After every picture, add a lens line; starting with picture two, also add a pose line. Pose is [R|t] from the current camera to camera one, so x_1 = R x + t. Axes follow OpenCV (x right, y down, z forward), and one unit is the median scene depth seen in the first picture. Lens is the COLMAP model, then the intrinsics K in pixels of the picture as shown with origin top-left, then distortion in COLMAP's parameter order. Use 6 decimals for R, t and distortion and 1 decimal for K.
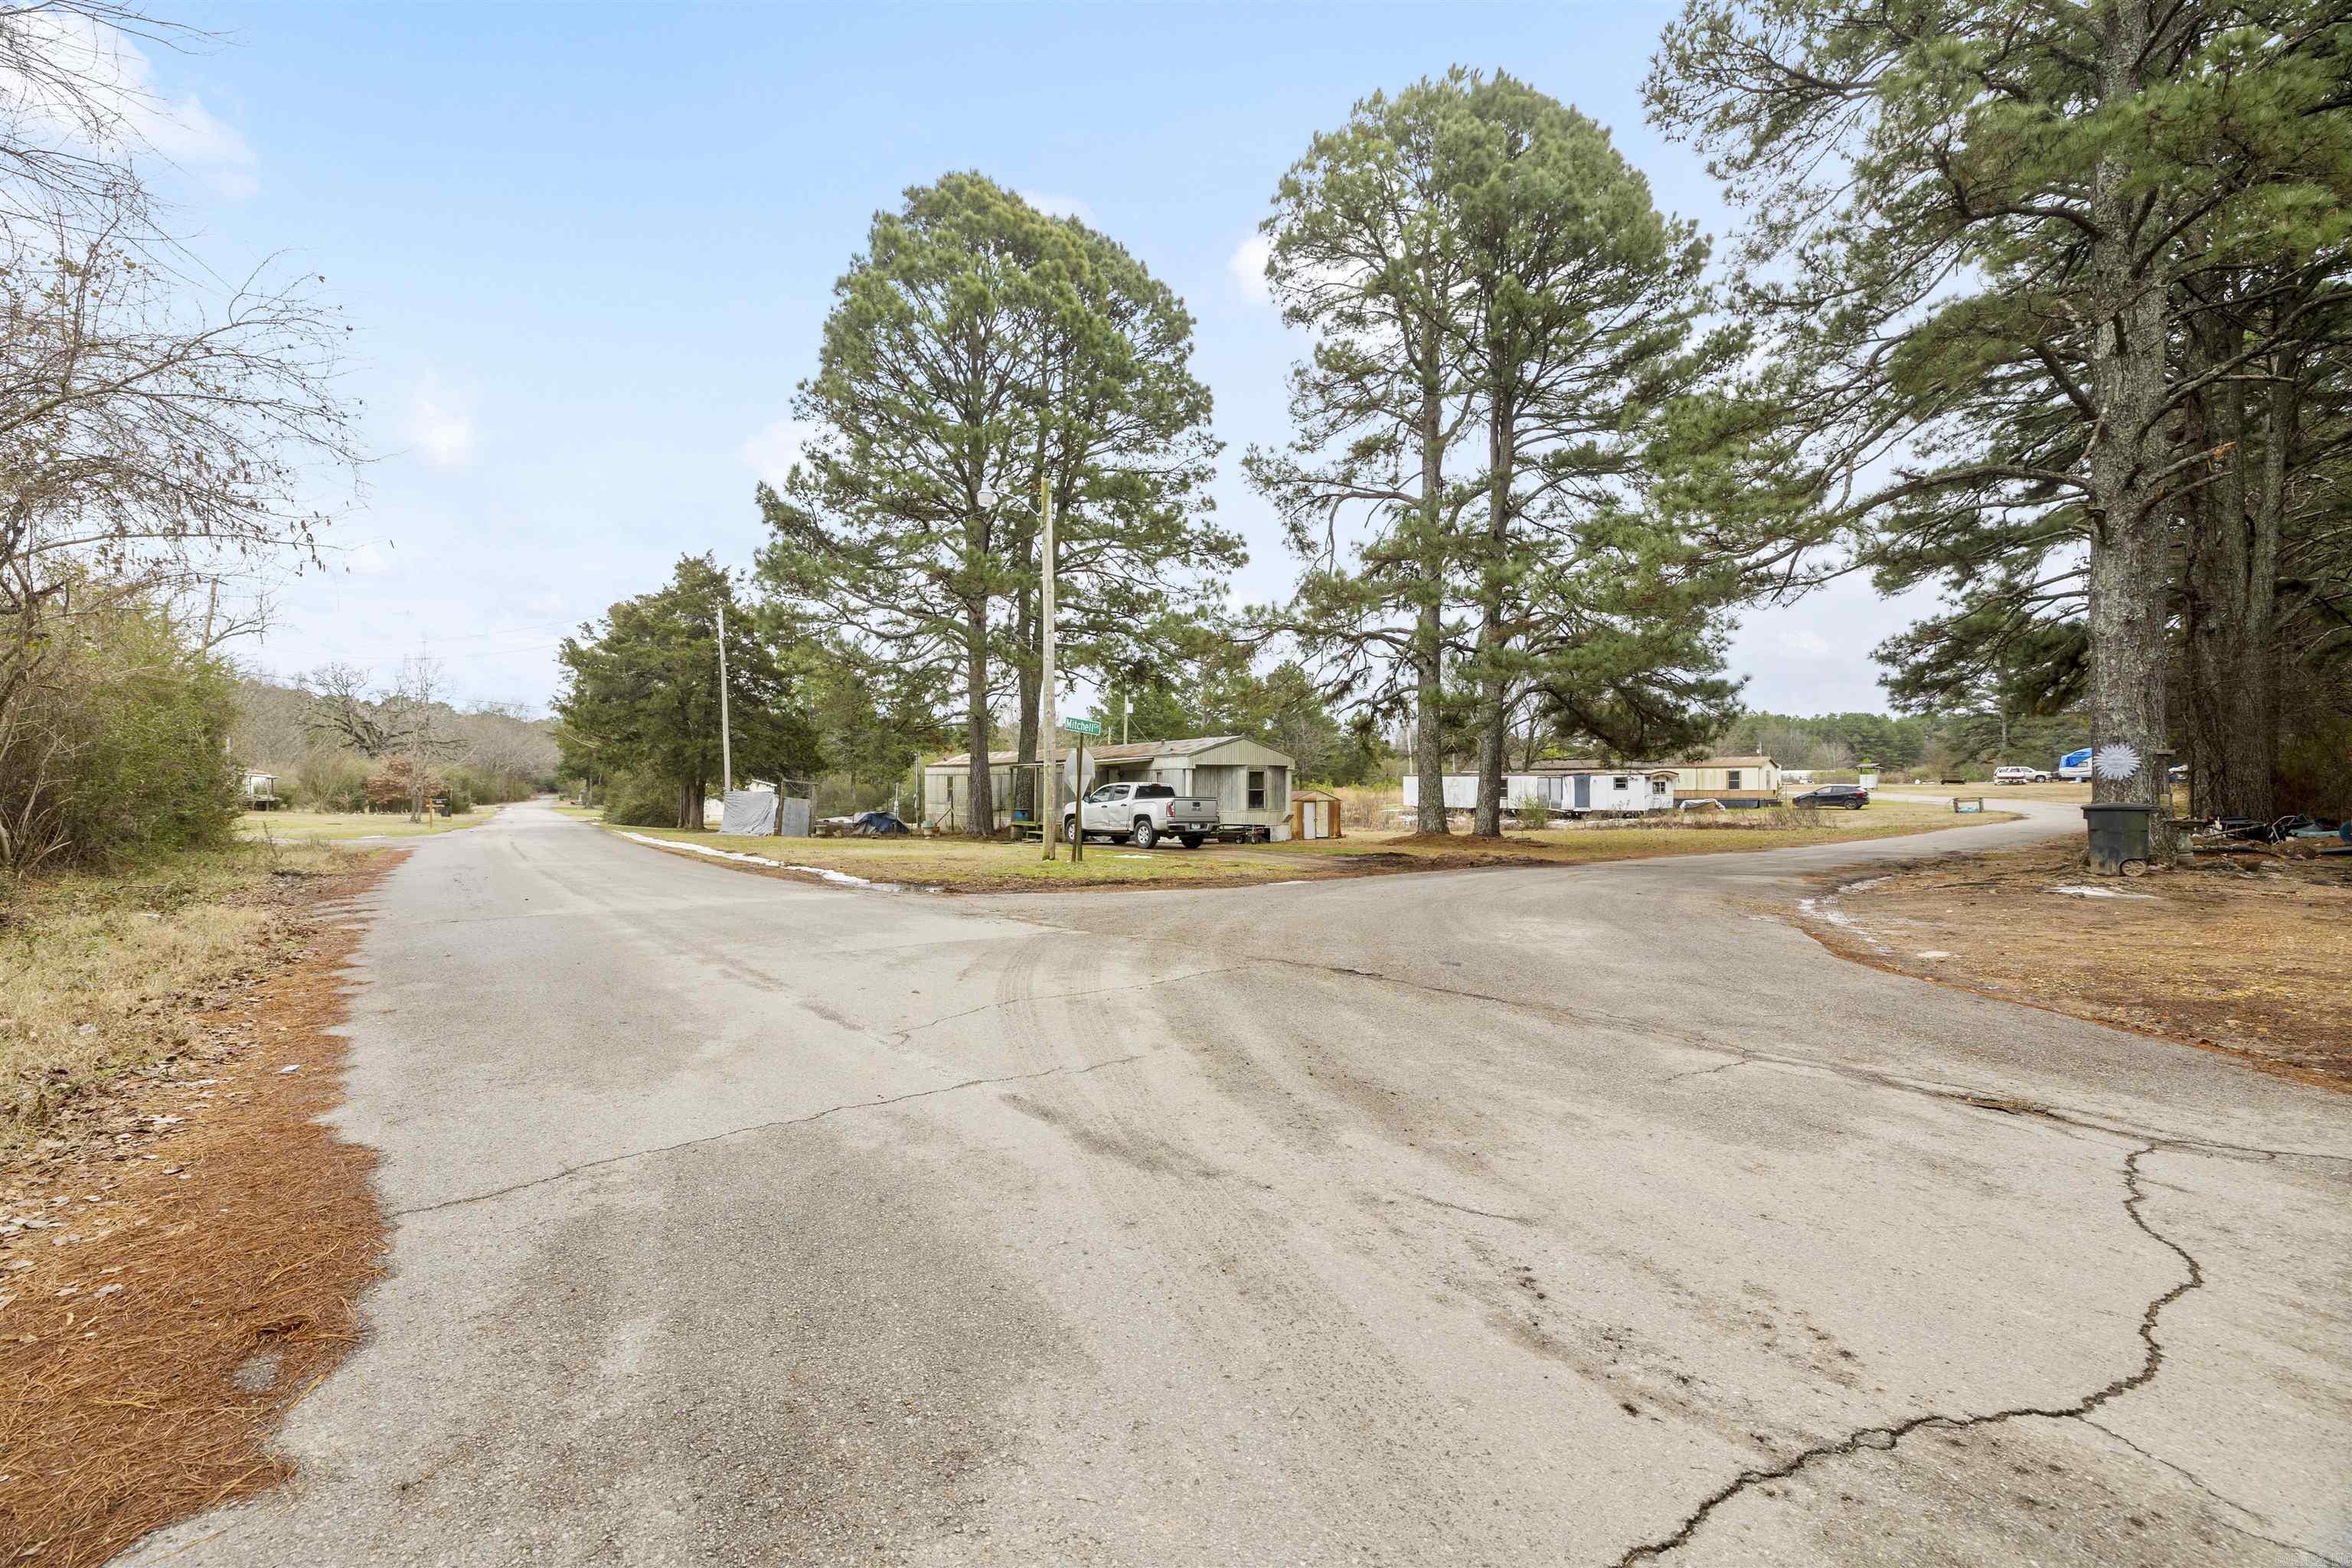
lens RADIAL K [[1005.2, 0, 1163.8], [0, 1005.2, 787.4], [0, 0, 1]] dist [-0.000883, -0.000154]
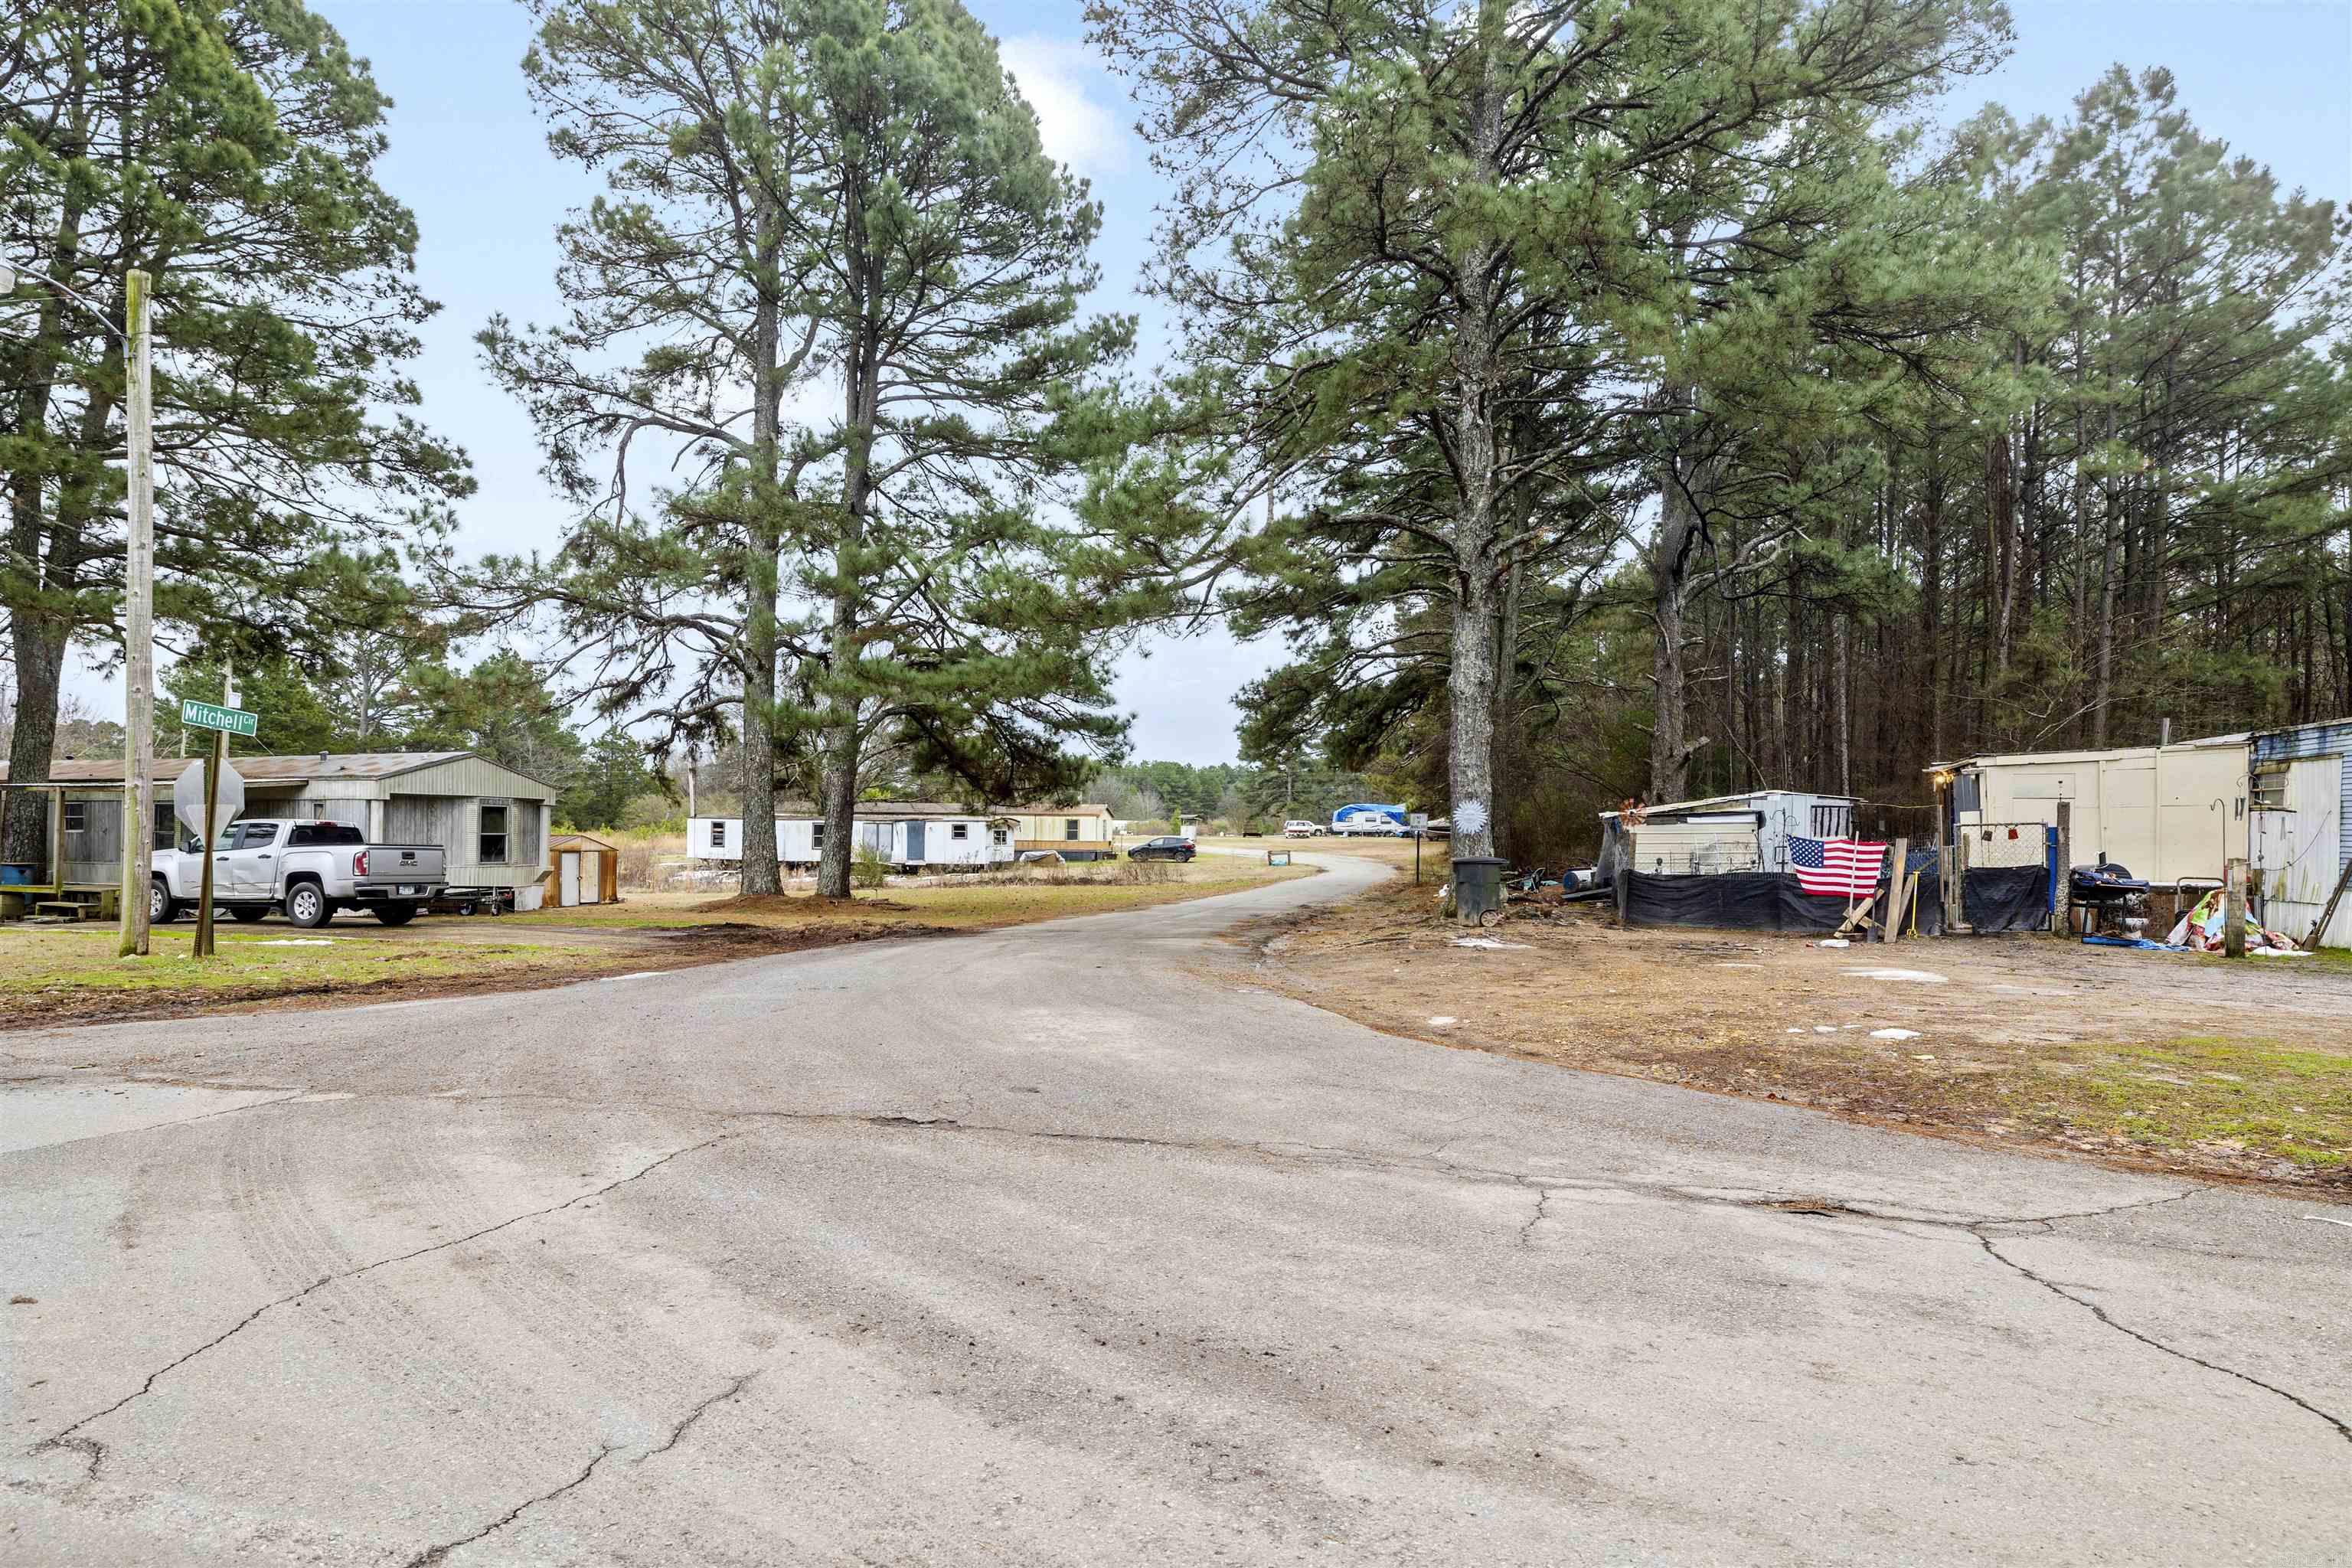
lens RADIAL K [[1270.5, 0, 1183.6], [0, 1270.5, 836.4], [0, 0, 1]] dist [-0.001329, -0.001666]
pose [[0.811532, 0.010982, 0.584205, -0.028712], [-0.011752, 0.999928, -0.002473, 0.000625], [-0.584190, -0.004859, 0.811602, 0.048793]]
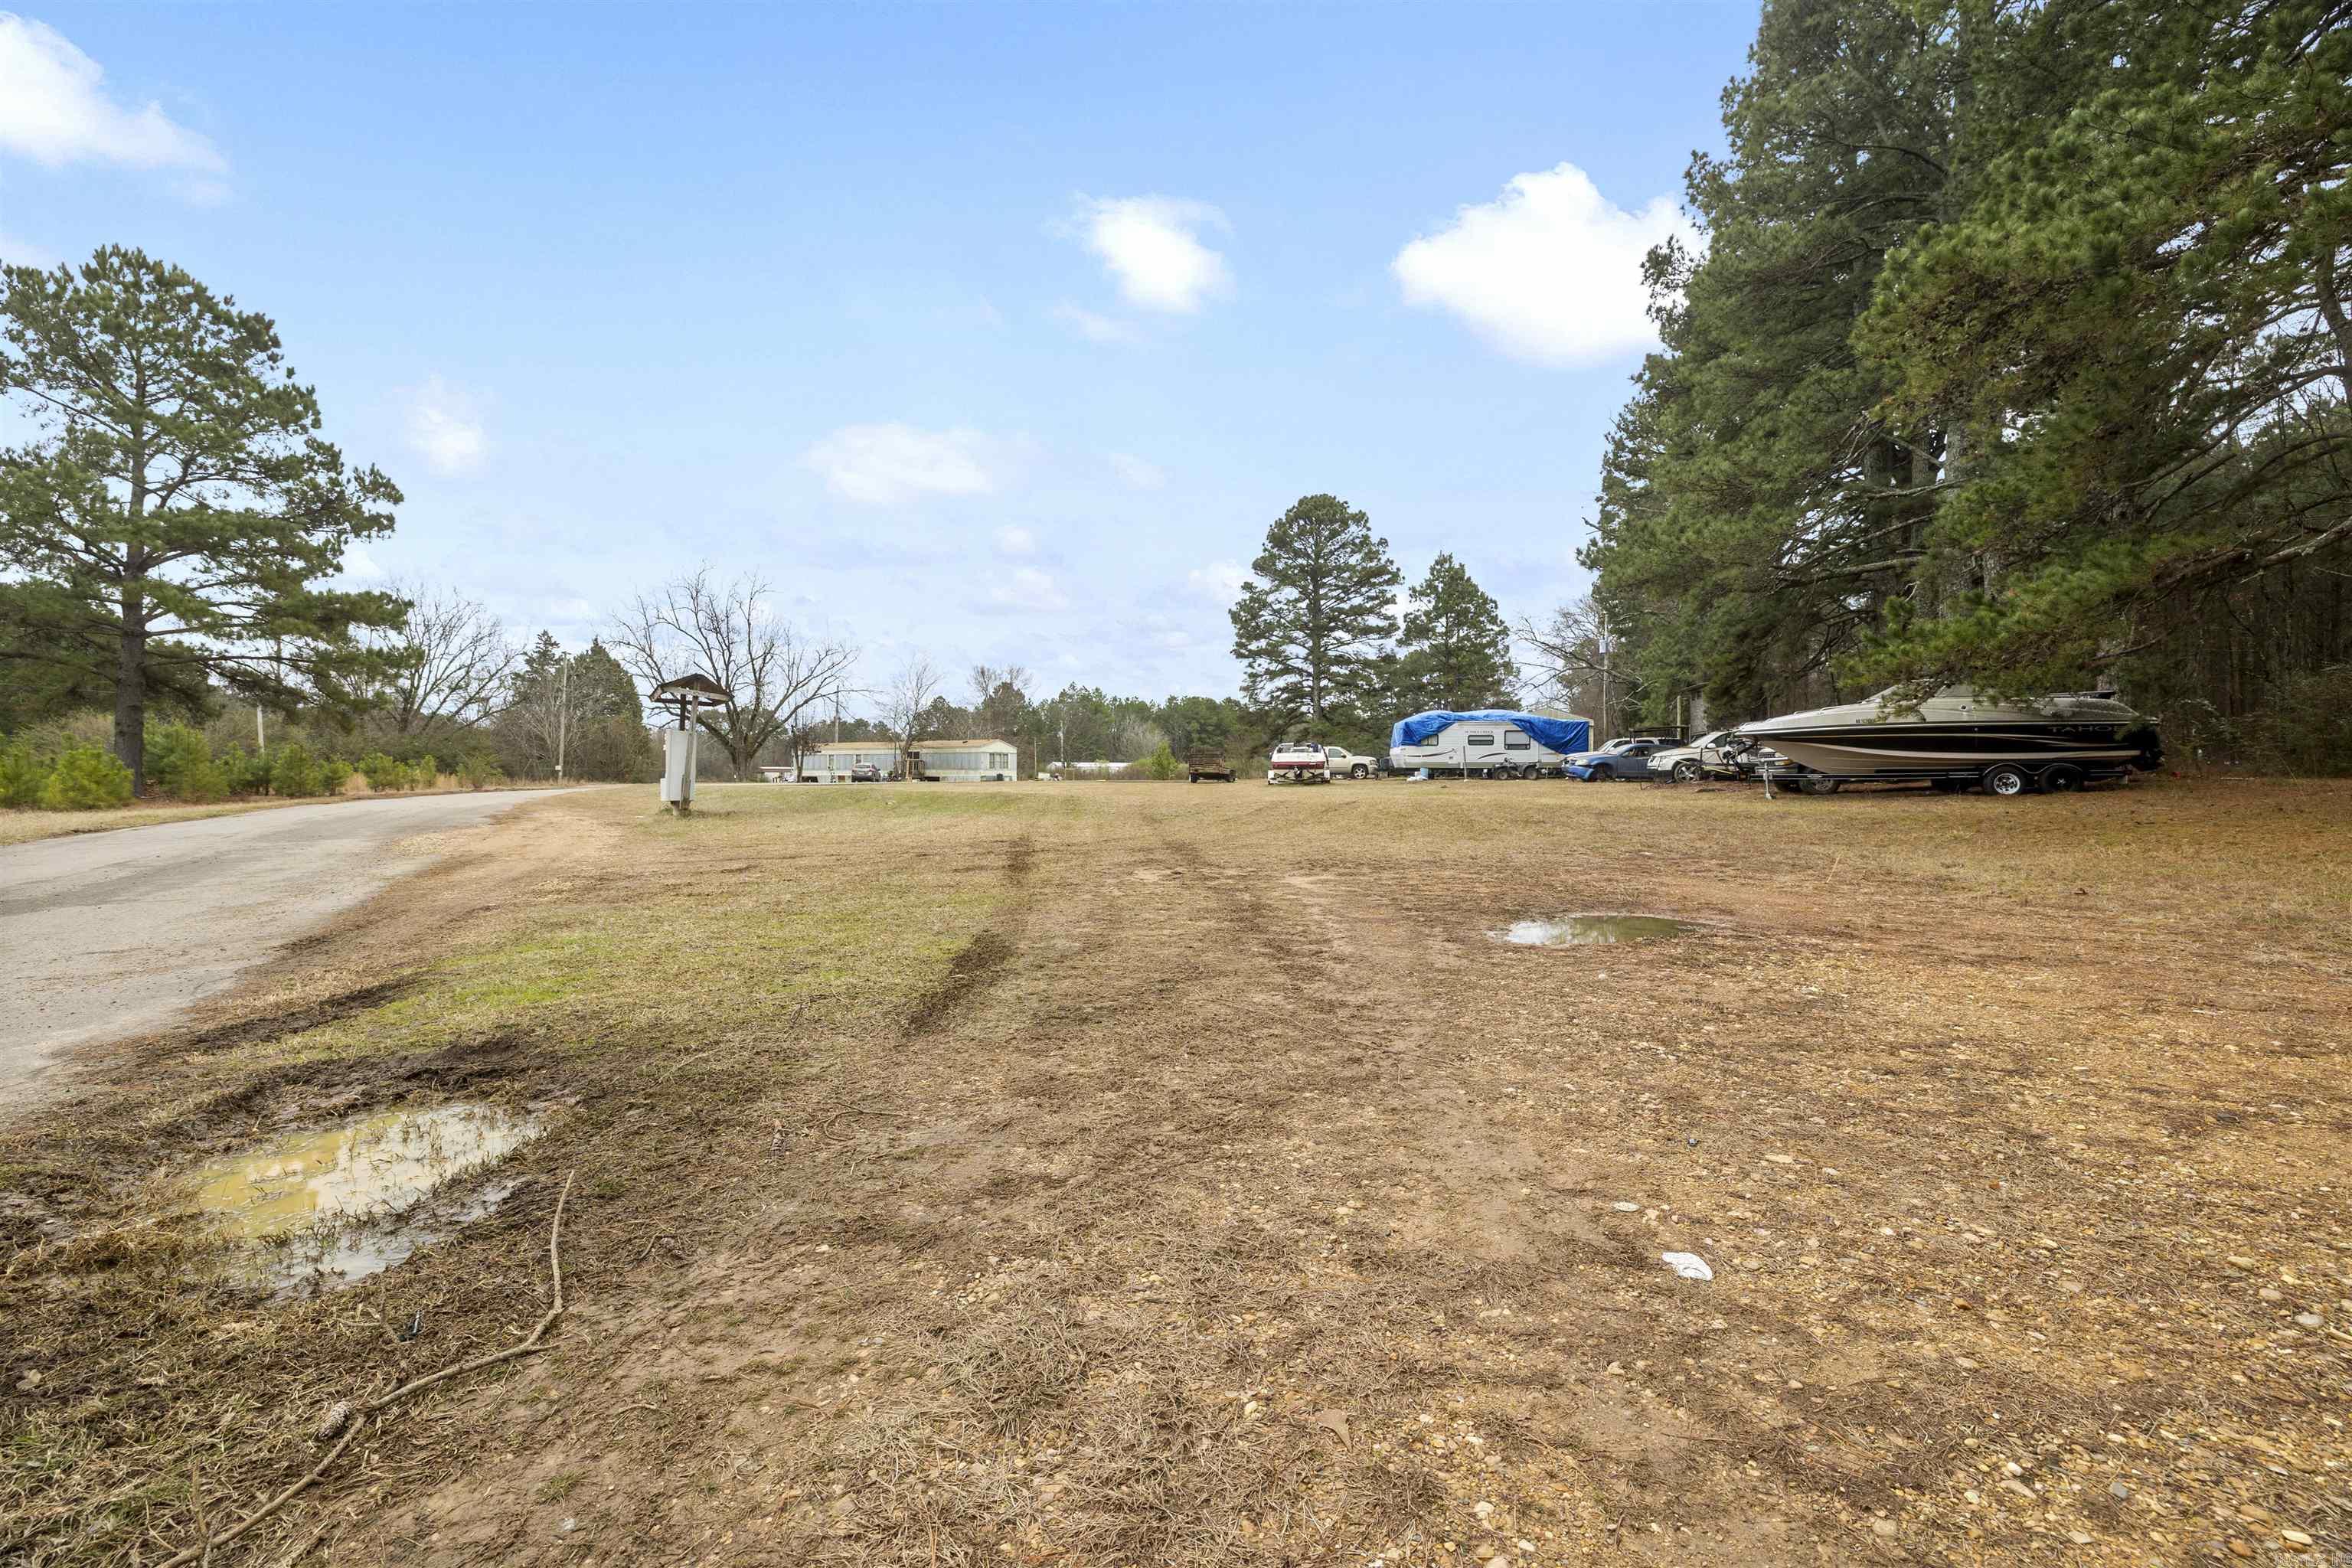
lens RADIAL K [[1005.2, 0, 1164.4], [0, 1005.2, 772.9], [0, 0, 1]] dist [-0.000883, -0.000154]
pose [[0.869882, 0.009735, 0.493163, 1.899750], [-0.006082, 0.999941, -0.009010, -0.010869], [-0.493222, 0.004838, 0.869890, 2.151258]]
